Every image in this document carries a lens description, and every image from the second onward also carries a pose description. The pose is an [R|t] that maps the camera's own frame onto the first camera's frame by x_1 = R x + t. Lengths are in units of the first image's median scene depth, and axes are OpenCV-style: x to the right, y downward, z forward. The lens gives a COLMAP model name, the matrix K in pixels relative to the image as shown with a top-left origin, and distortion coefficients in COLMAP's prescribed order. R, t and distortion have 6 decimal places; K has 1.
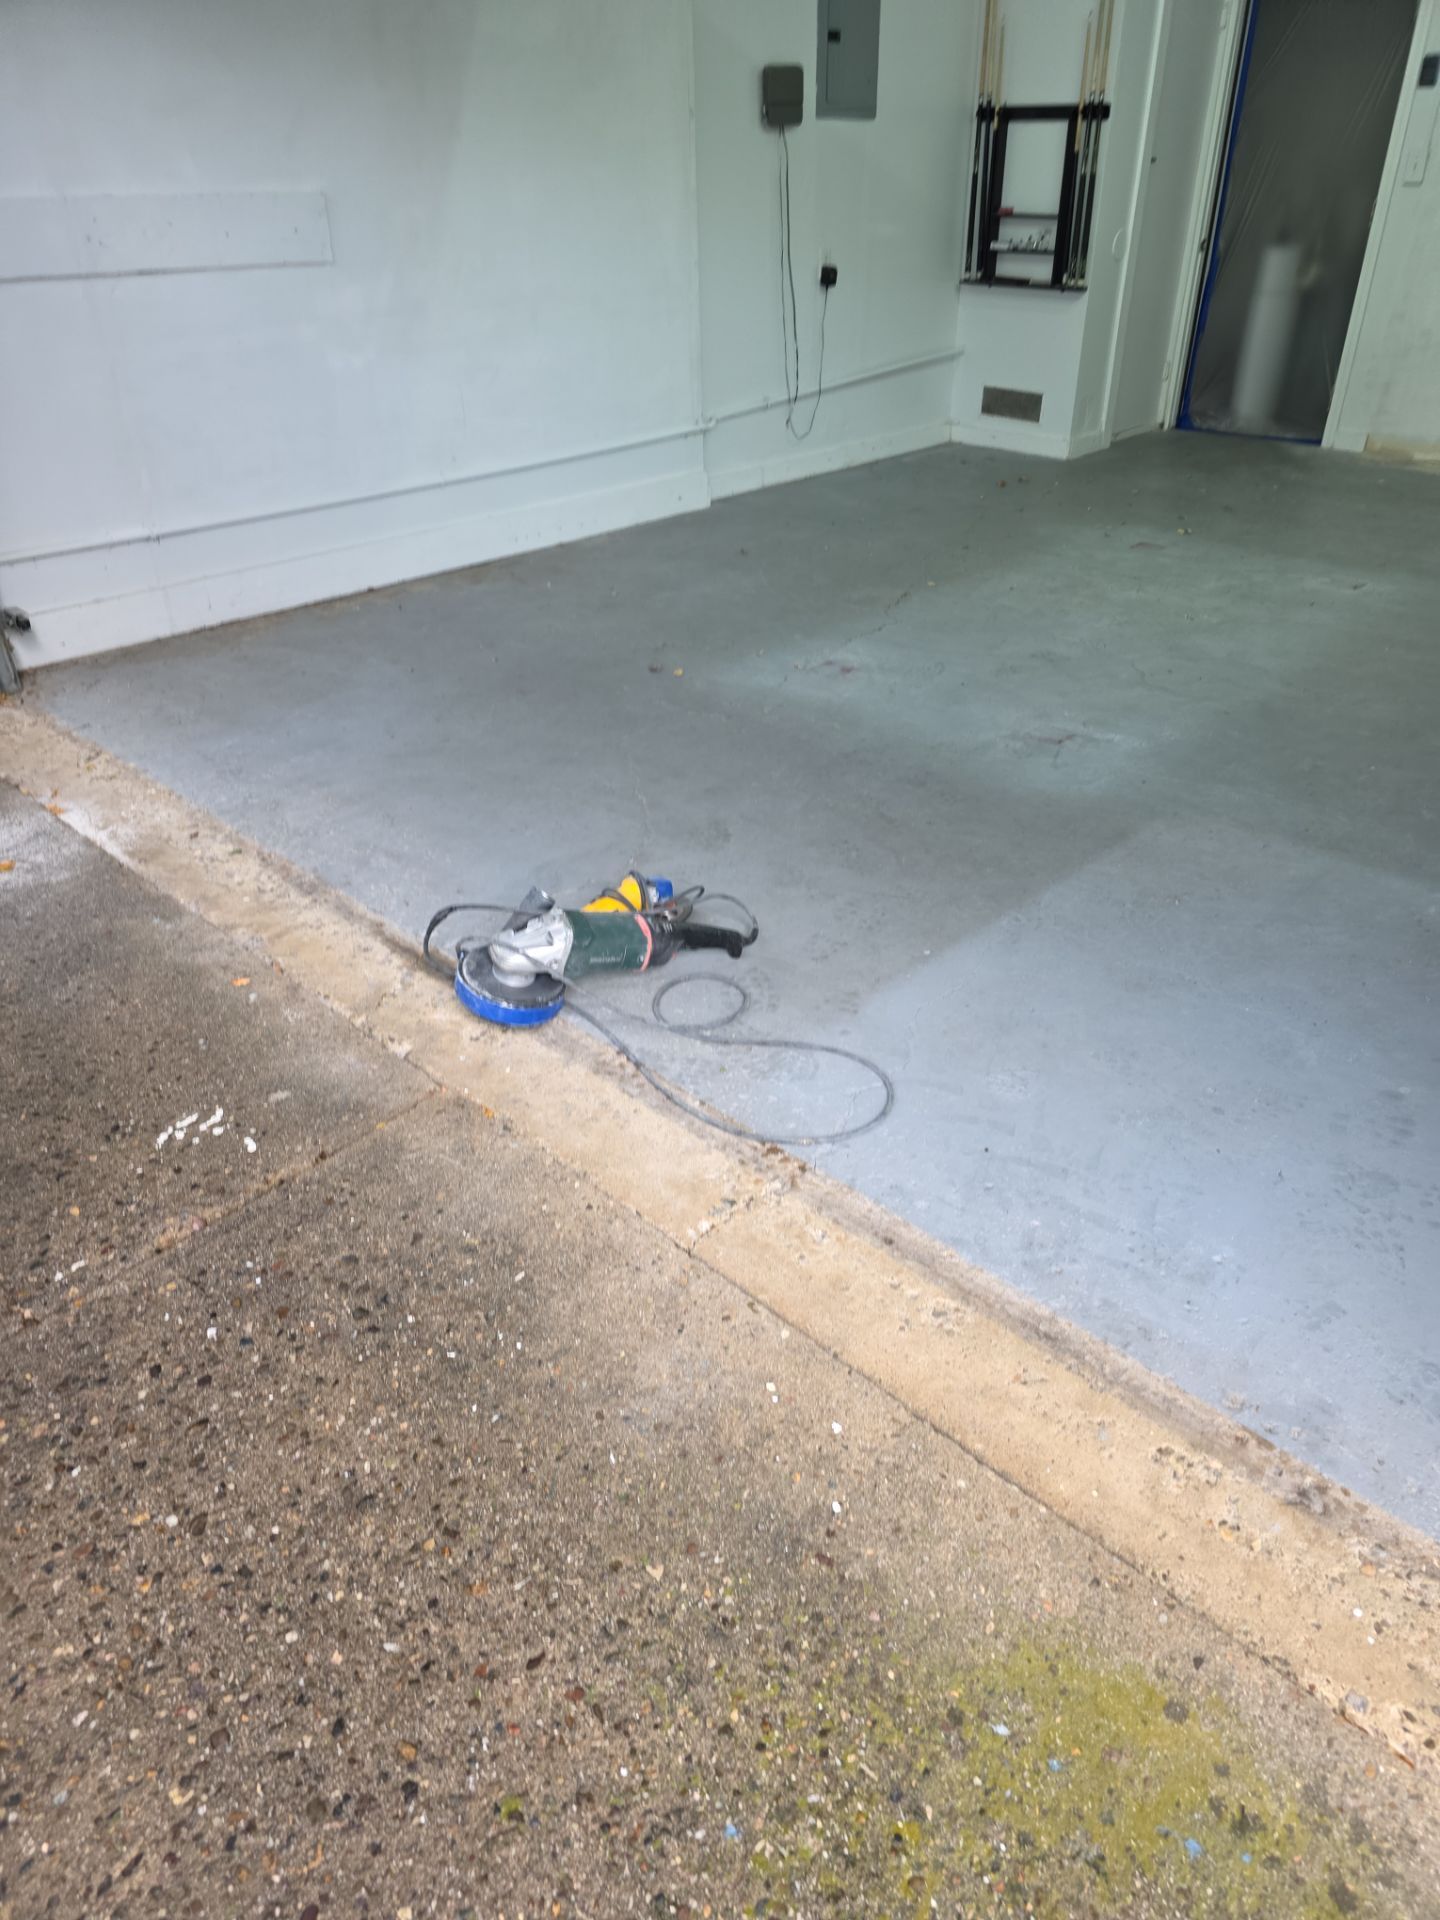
lens RADIAL K [[1310.0, 0, 720.0], [0, 1310.0, 960.0], [0, 0, 1]] dist [0.047262, -0.039268]
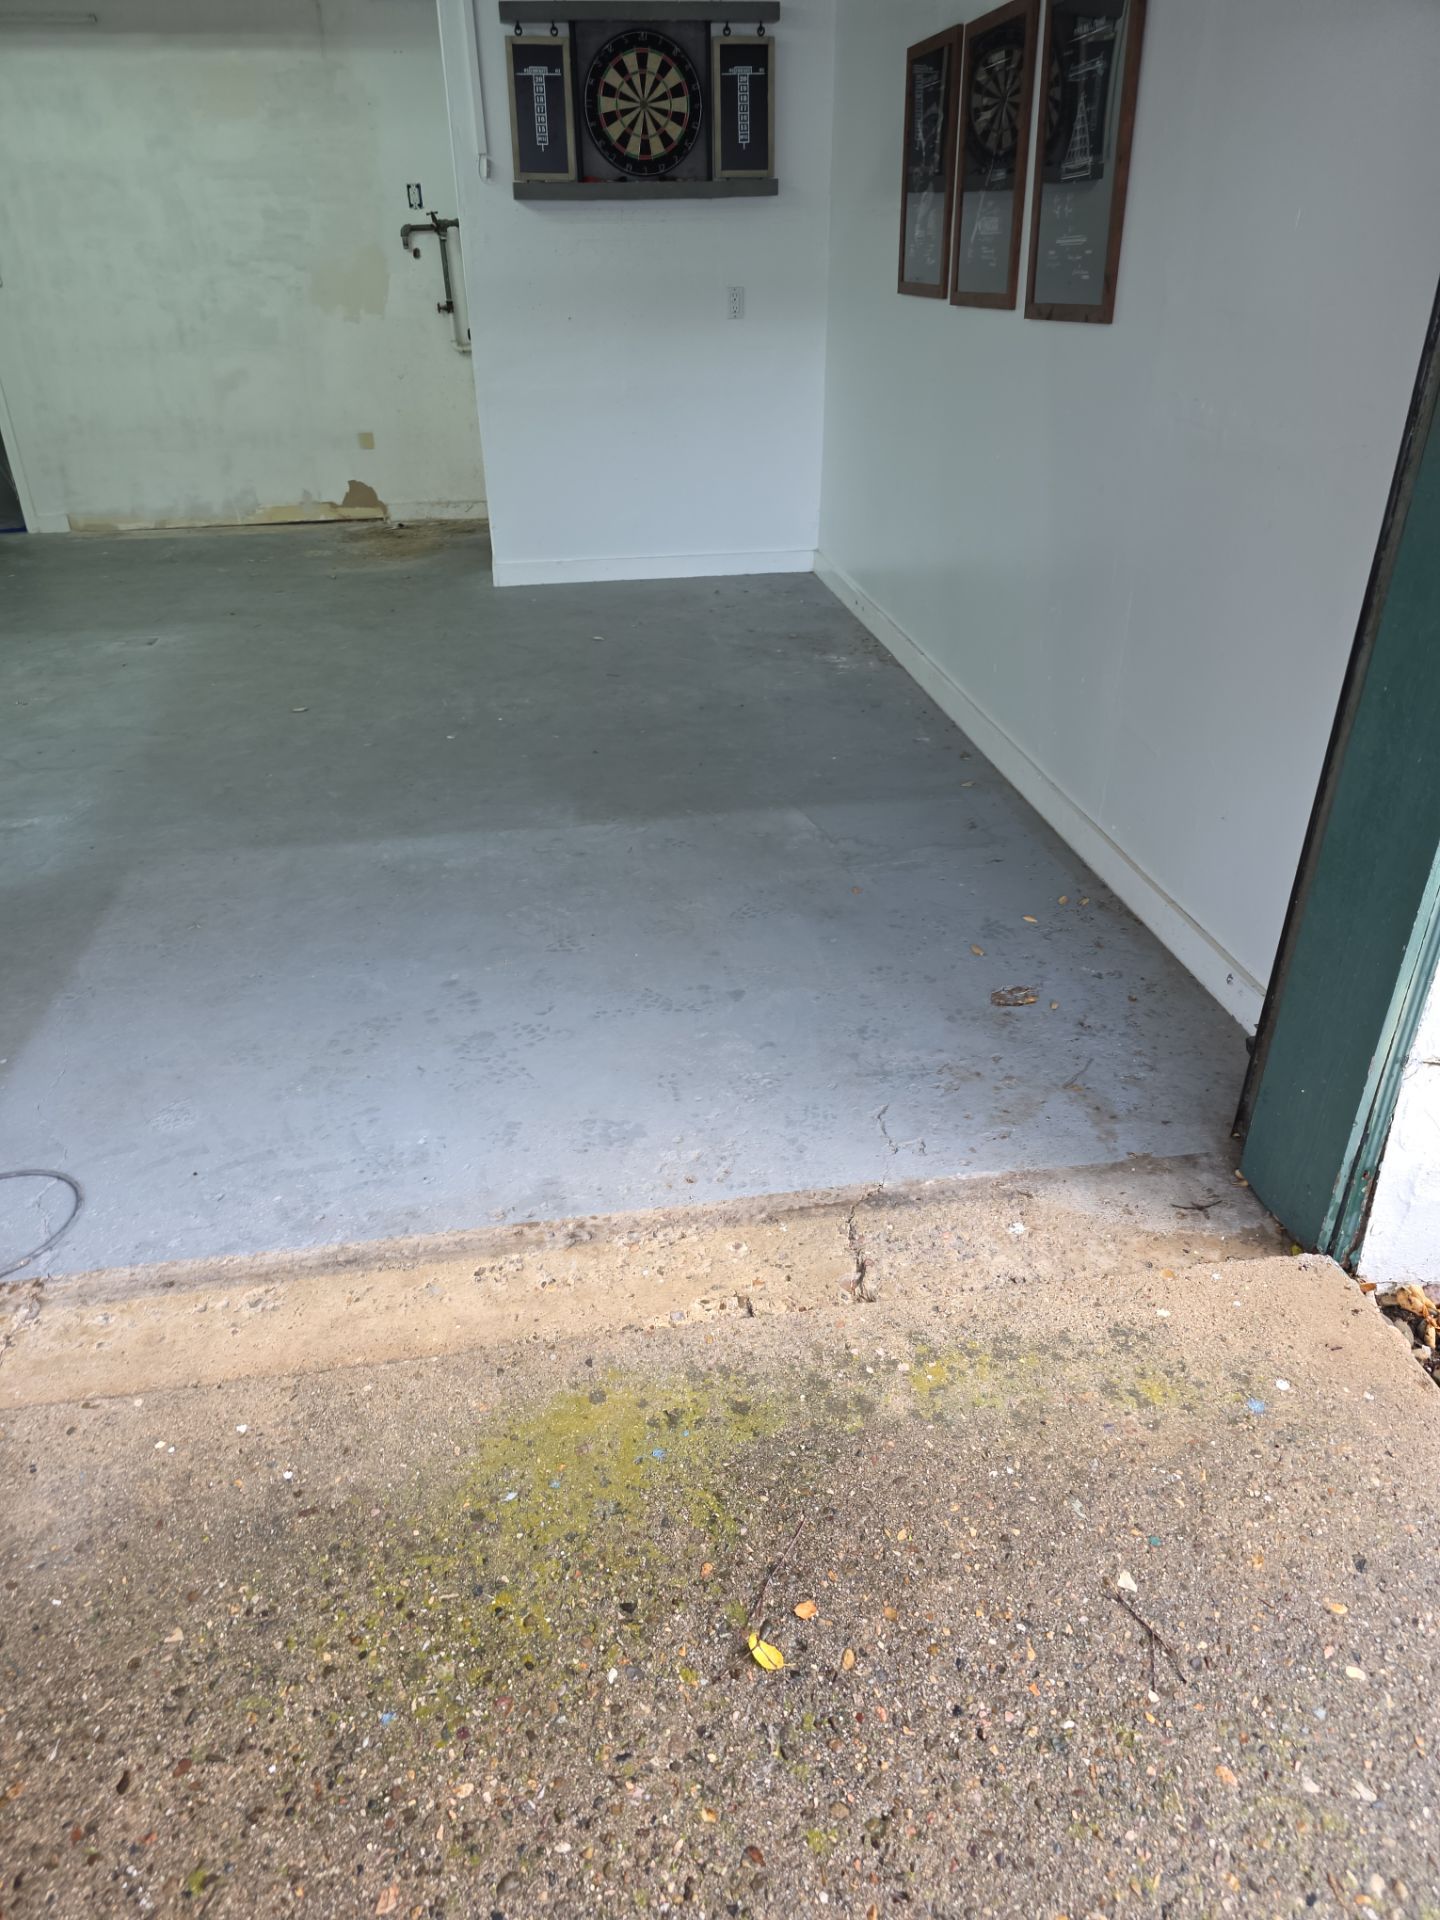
lens RADIAL K [[1310.0, 0, 720.0], [0, 1310.0, 960.0], [0, 0, 1]] dist [0.047262, -0.039268]
pose [[0.605643, -0.384641, 0.696597, -0.275047], [0.424069, 0.896757, 0.126465, 0.043813], [-0.673322, 0.218813, 0.706229, -0.097628]]
